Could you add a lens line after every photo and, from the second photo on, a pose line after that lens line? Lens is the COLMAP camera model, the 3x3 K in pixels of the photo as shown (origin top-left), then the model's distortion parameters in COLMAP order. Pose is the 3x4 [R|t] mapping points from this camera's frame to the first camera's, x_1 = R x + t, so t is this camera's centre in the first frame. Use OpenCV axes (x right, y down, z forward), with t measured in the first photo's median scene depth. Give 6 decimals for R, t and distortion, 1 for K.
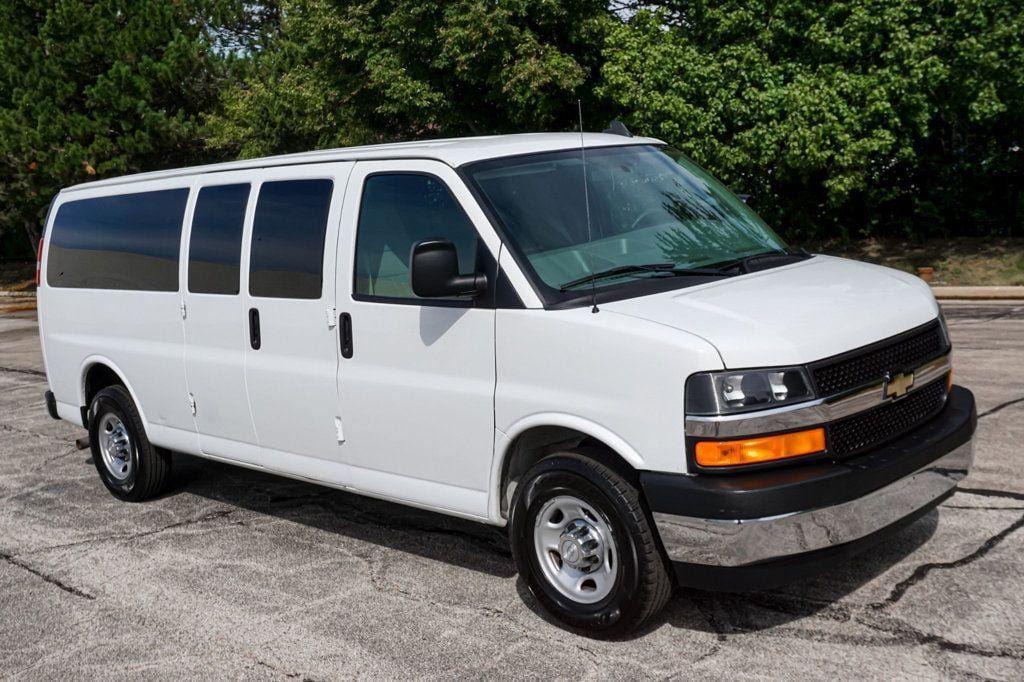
lens RADIAL K [[1135.6, 0, 512.0], [0, 1135.6, 341.0], [0, 0, 1]] dist [0.009140, -0.008985]
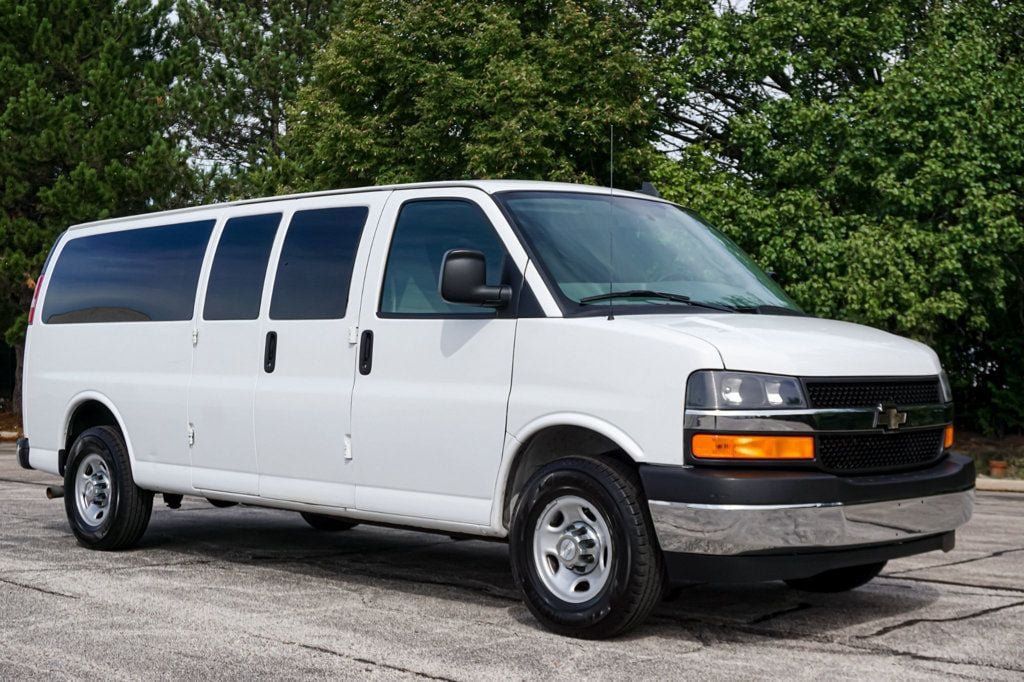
lens RADIAL K [[1452.1, 0, 512.0], [0, 1452.1, 341.0], [0, 0, 1]] dist [-0.001297, 0.085829]
pose [[0.995441, 0.094793, -0.010553, -0.002010], [-0.095217, 0.981219, -0.167759, 0.140514], [-0.005547, 0.167999, 0.985772, -0.211499]]
